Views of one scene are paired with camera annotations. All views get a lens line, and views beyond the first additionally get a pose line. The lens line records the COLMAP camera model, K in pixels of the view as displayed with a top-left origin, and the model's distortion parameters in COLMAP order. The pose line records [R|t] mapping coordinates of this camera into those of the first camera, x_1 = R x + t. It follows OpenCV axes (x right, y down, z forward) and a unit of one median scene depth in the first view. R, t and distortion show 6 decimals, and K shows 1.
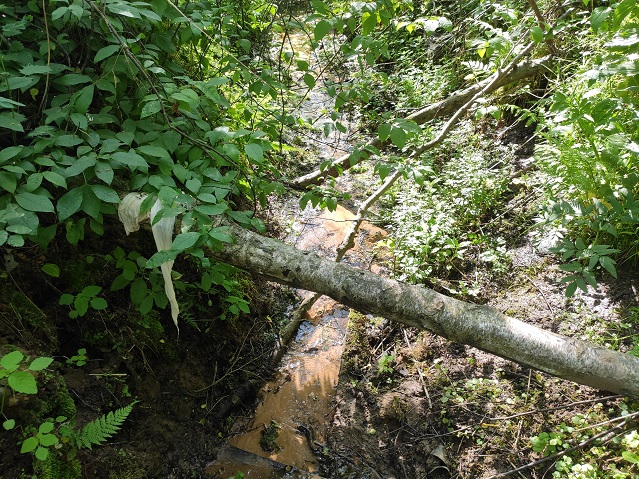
lens RADIAL K [[473.7, 0, 317.8], [0, 473.7, 248.5], [0, 0, 1]] dist [0.070094, -0.098885]
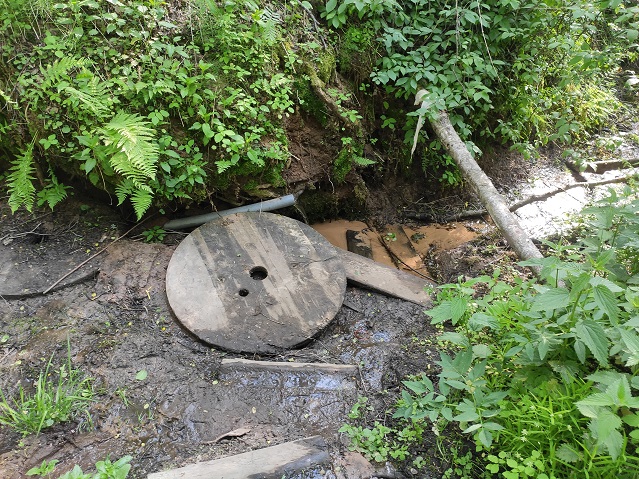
lens RADIAL K [[473.7, 0, 317.8], [0, 473.7, 248.5], [0, 0, 1]] dist [0.070094, -0.098885]
pose [[0.576101, 0.587468, -0.568322, 1.106845], [-0.531175, 0.797544, 0.285966, 0.119730], [0.621258, 0.137133, 0.771514, -1.063222]]
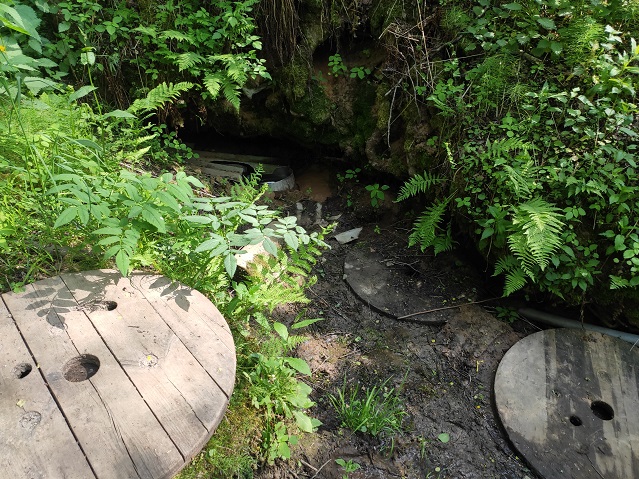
lens RADIAL K [[473.7, 0, 317.8], [0, 473.7, 248.5], [0, 0, 1]] dist [0.070094, -0.098885]
pose [[-0.174601, 0.594170, -0.785160, 1.078681], [-0.572644, 0.587409, 0.571864, 0.164032], [0.800995, 0.549466, 0.237686, -1.220168]]
